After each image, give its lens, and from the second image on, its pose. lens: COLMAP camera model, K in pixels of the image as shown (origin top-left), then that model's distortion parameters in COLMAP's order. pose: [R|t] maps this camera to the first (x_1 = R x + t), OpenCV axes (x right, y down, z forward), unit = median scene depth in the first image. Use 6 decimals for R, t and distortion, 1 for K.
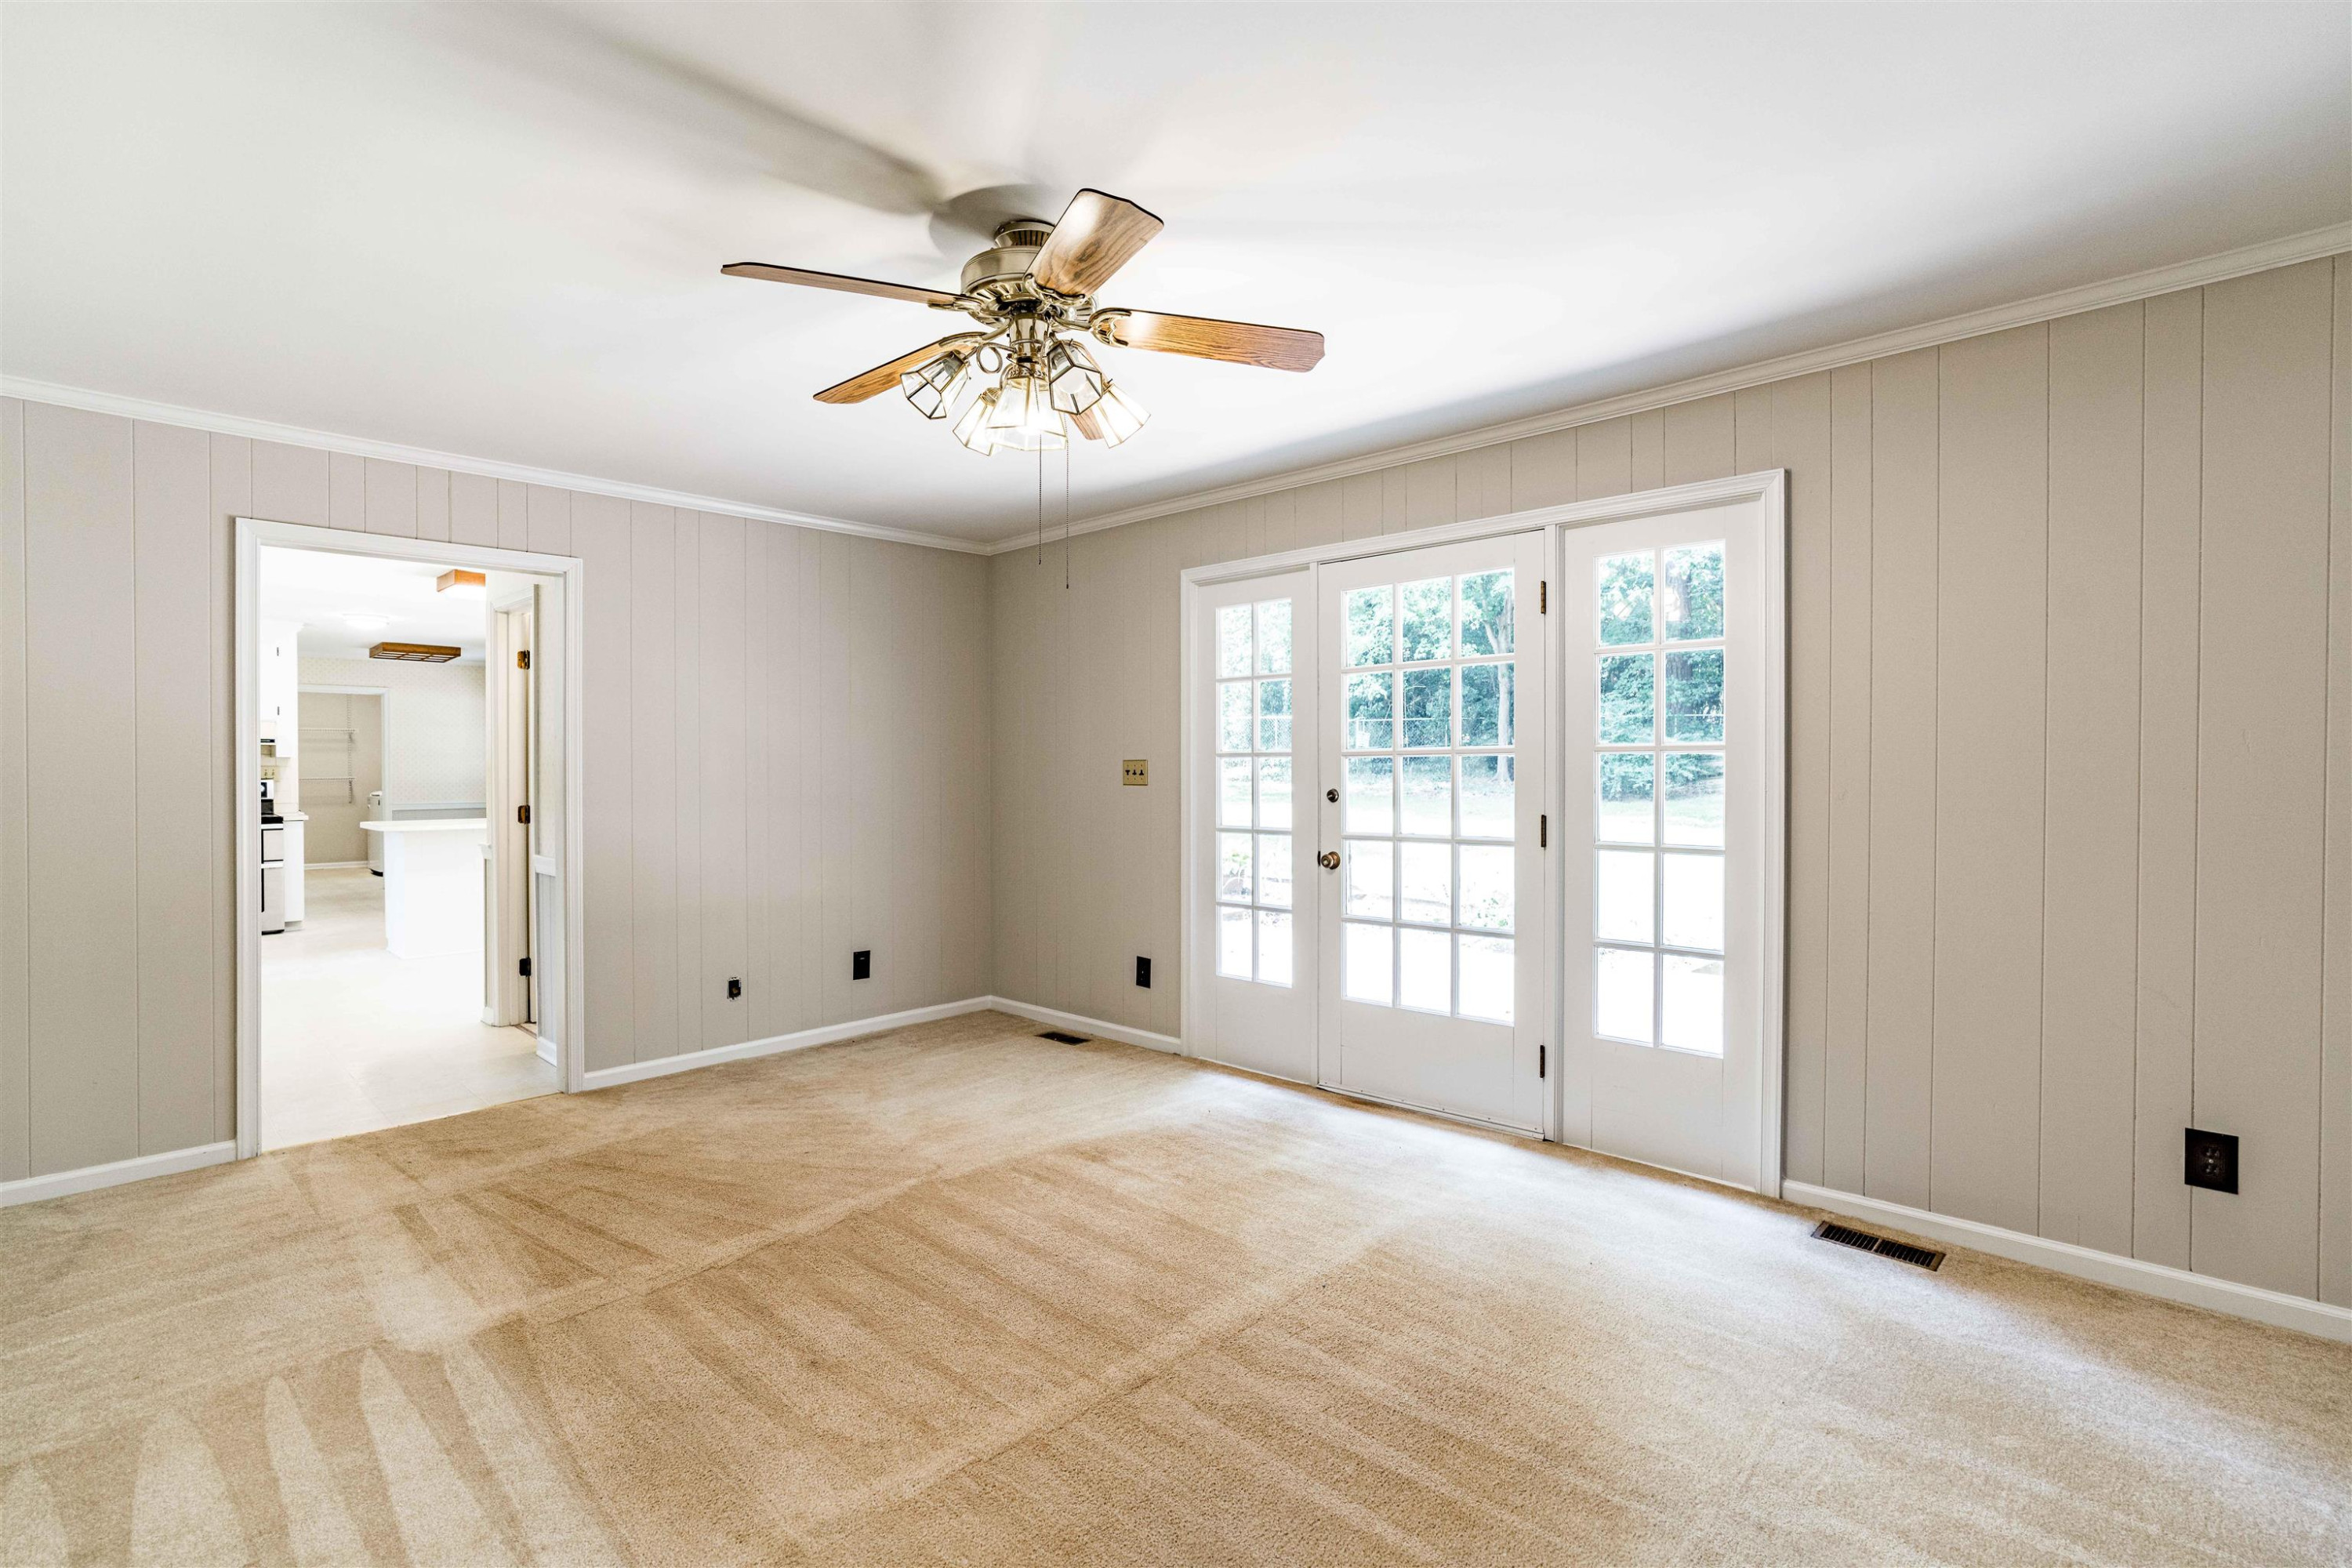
lens RADIAL K [[1075.2, 0, 1165.9], [0, 1075.2, 777.2], [0, 0, 1]] dist [-0.013637, 0.002097]
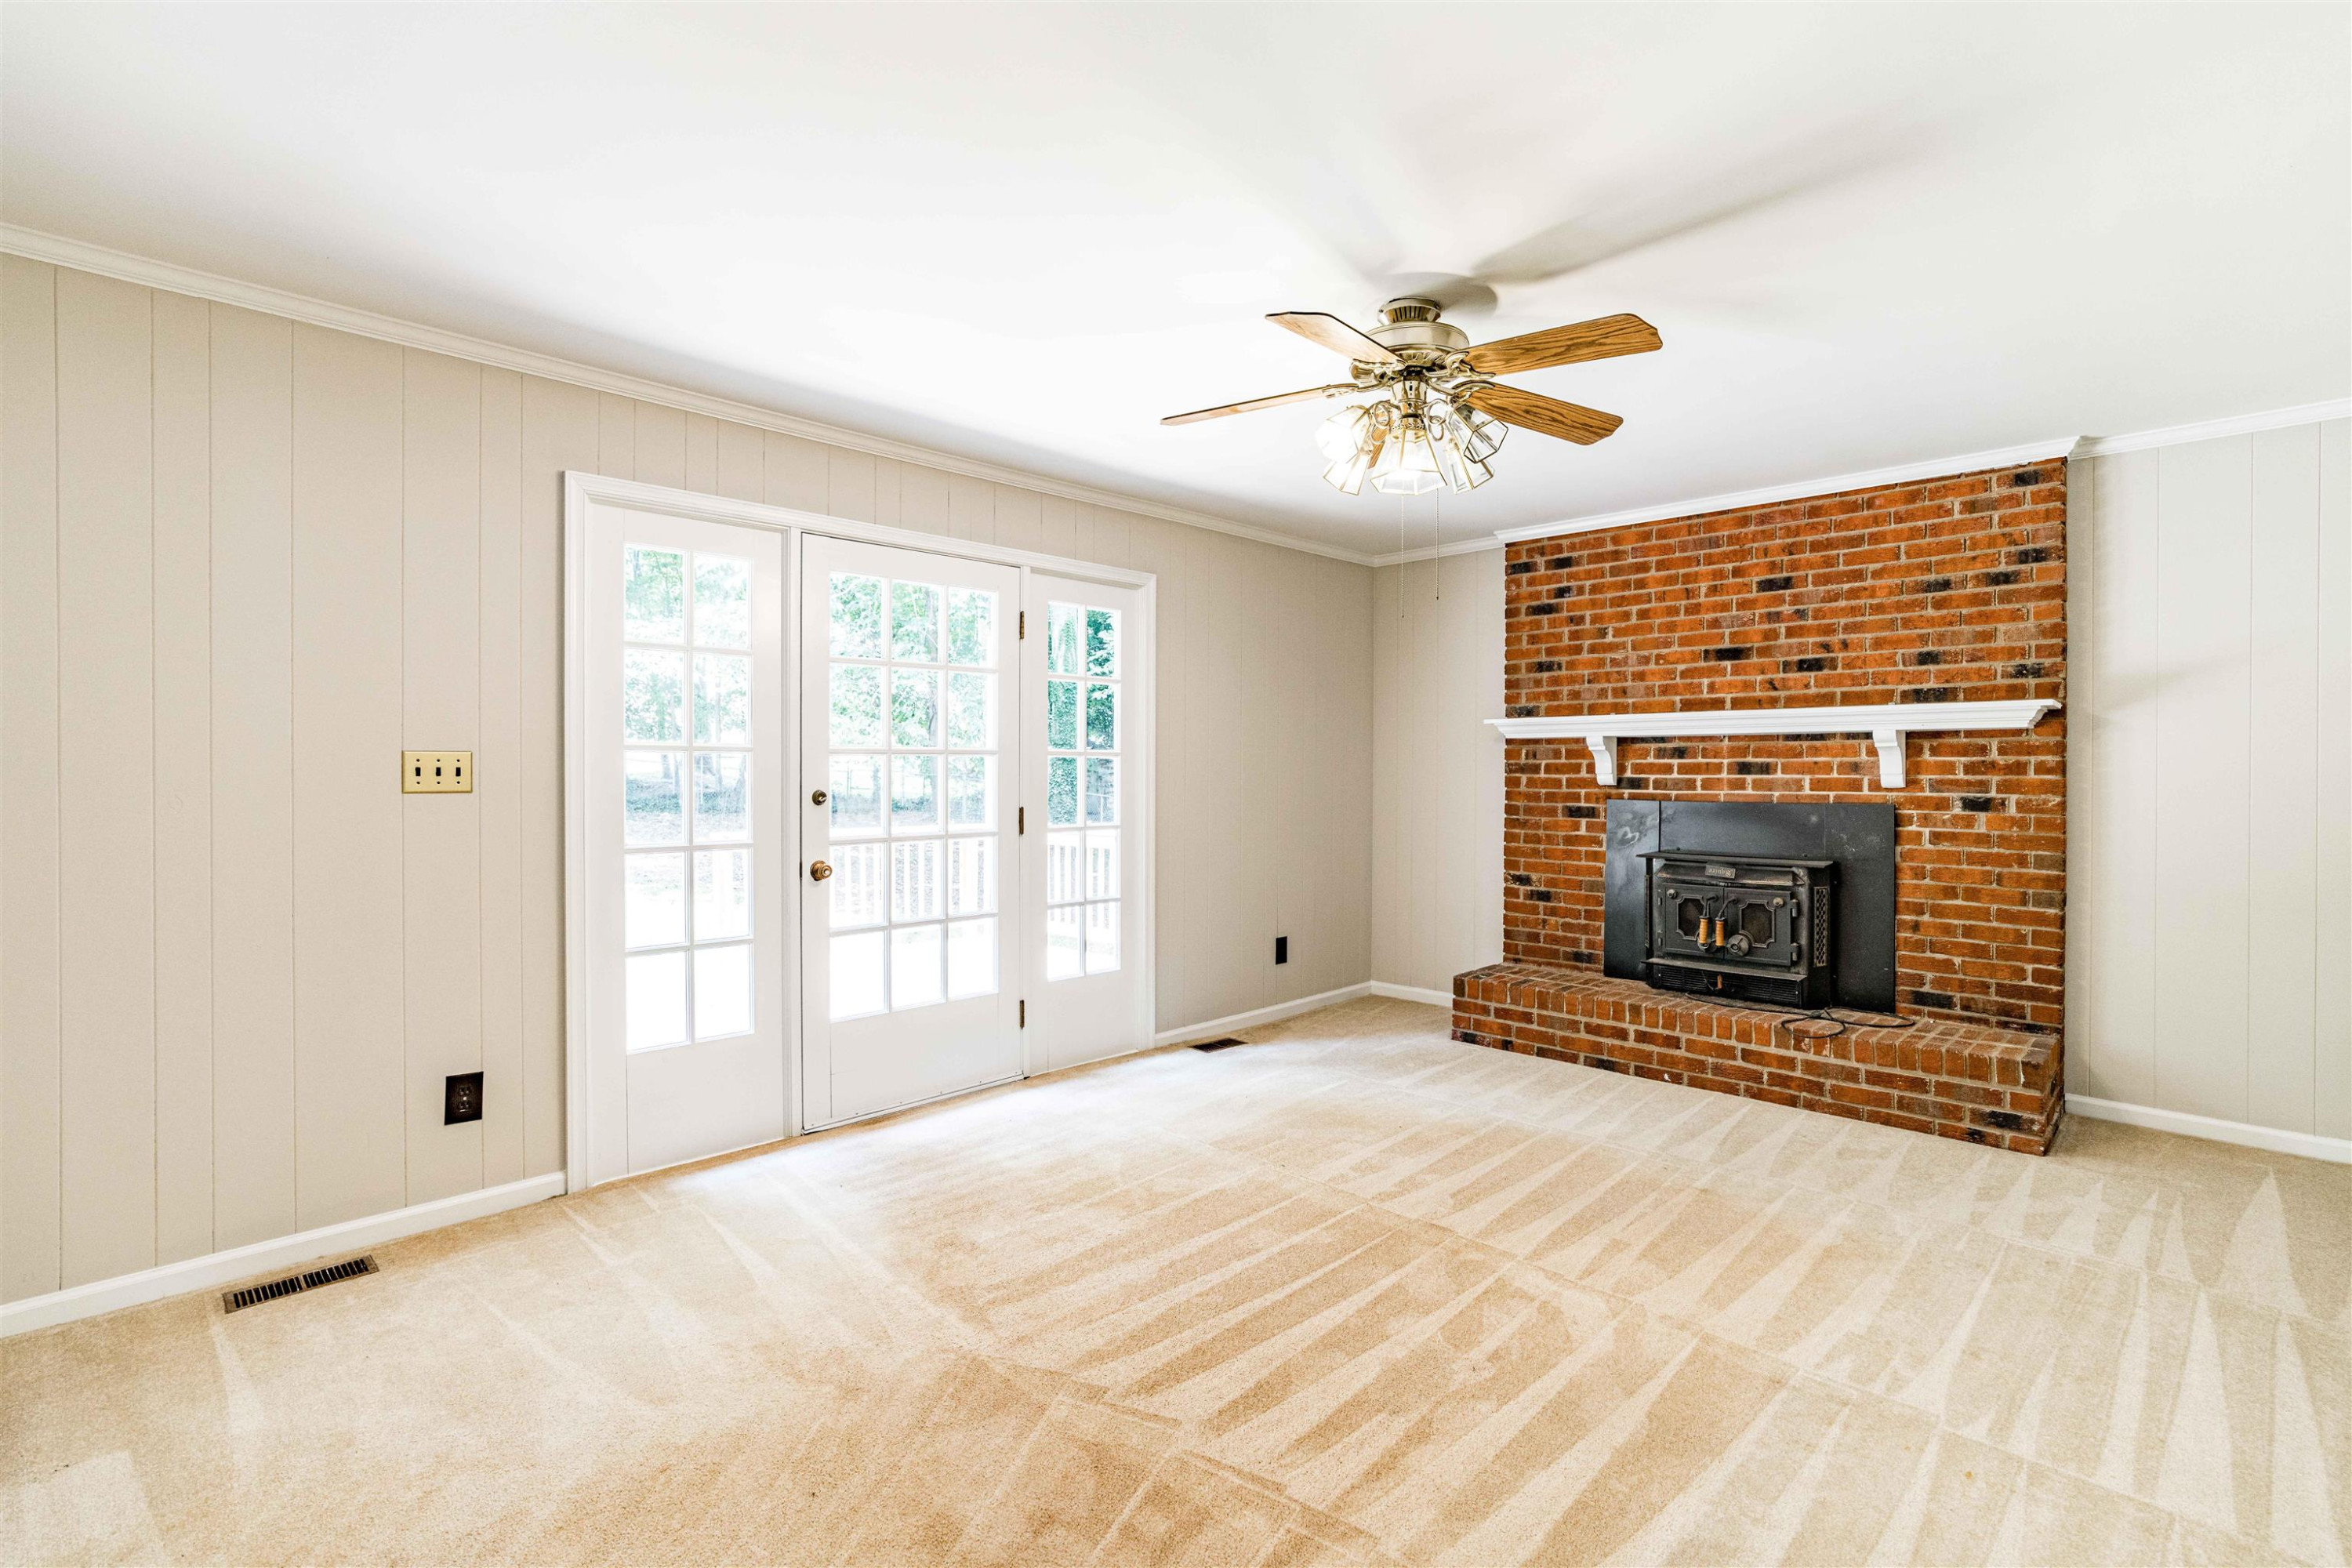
lens RADIAL K [[1075.2, 0, 1180.7], [0, 1075.2, 781.9], [0, 0, 1]] dist [-0.013637, 0.002097]
pose [[0.030098, -0.010523, 0.999492, -0.788230], [0.004293, 0.999937, 0.010399, -0.004739], [-0.999538, 0.003978, 0.030141, 0.737928]]
